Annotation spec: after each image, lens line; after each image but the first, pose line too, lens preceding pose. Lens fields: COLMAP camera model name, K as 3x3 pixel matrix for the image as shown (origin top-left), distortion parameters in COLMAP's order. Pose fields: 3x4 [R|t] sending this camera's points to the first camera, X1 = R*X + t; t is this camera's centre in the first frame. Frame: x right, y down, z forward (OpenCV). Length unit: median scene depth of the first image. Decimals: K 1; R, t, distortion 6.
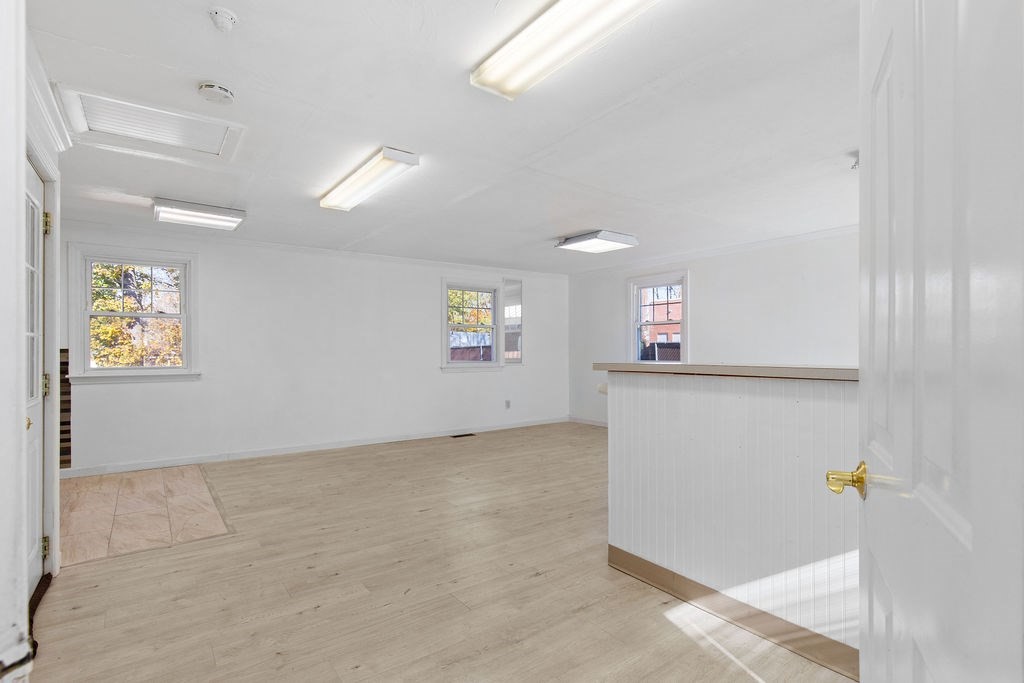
lens RADIAL K [[518.4, 0, 522.8], [0, 518.4, 355.7], [0, 0, 1]] dist [-0.001889, 0.000882]
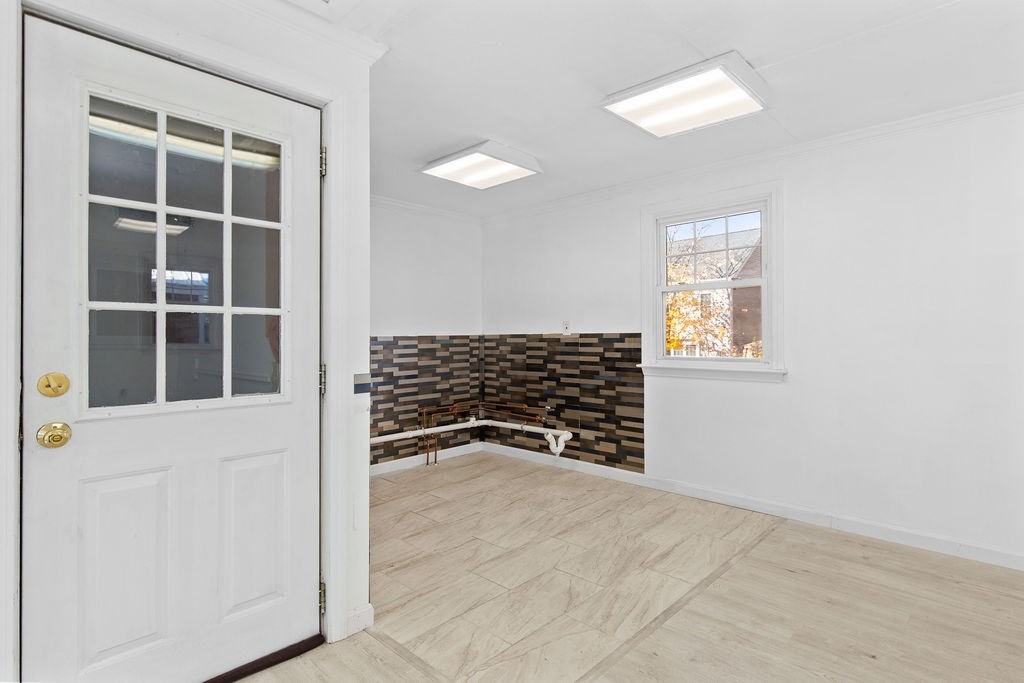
lens RADIAL K [[518.4, 0, 512.5], [0, 518.4, 339.3], [0, 0, 1]] dist [-0.001889, 0.000882]
pose [[0.170990, 0.006522, -0.985251, -0.119280], [-0.011620, 0.999922, 0.004603, -0.005236], [0.985204, 0.010662, 0.171052, 0.924349]]
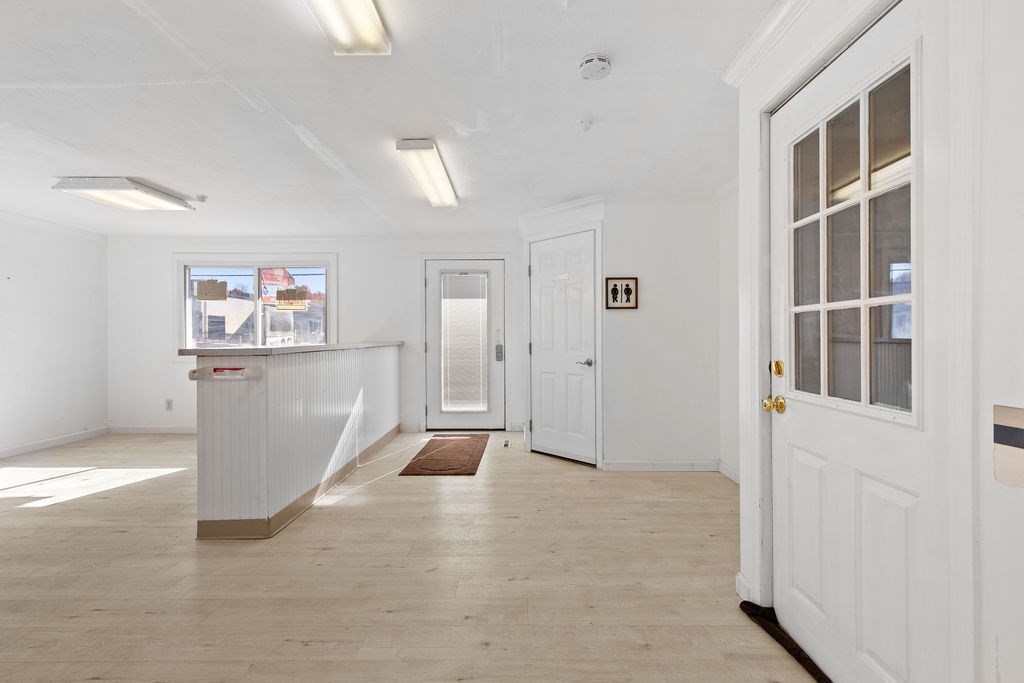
lens RADIAL K [[467.9, 0, 525.5], [0, 467.9, 342.1], [0, 0, 1]] dist [0.004773, -0.003450]
pose [[-0.814307, 0.000428, 0.580435, -0.691828], [0.013489, 0.999744, 0.018187, -0.006006], [-0.580278, 0.022639, -0.814104, 1.244710]]
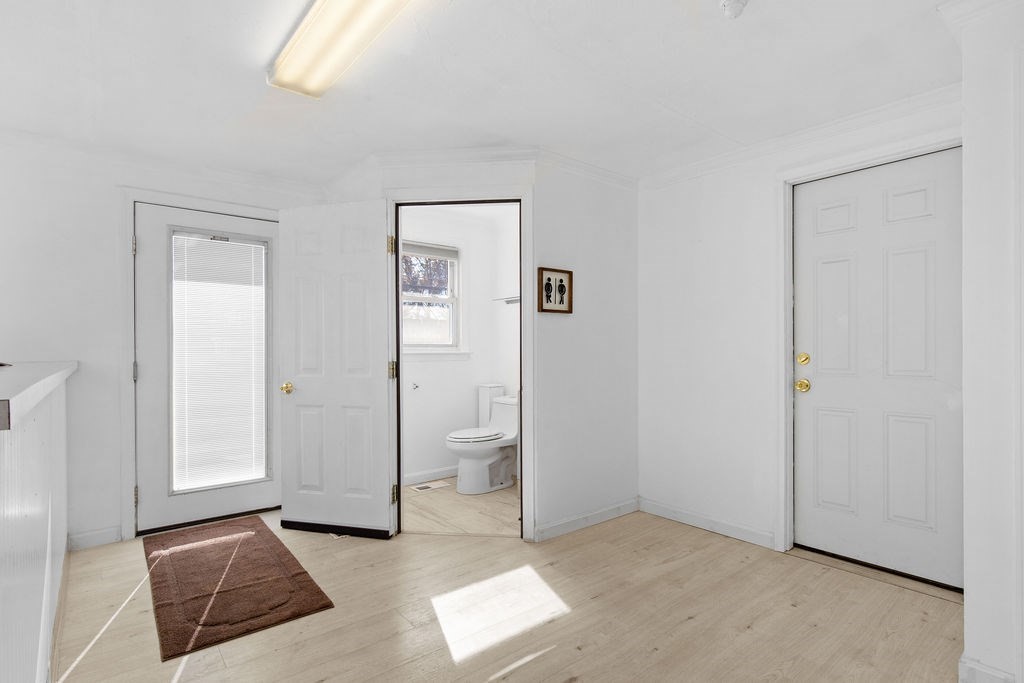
lens RADIAL K [[518.4, 0, 520.4], [0, 518.4, 344.5], [0, 0, 1]] dist [-0.001889, 0.000882]
pose [[-0.997806, 0.007973, -0.065731, -0.055984], [0.007401, 0.999933, 0.008948, -0.015945], [0.065798, 0.008442, -0.997797, 1.076402]]
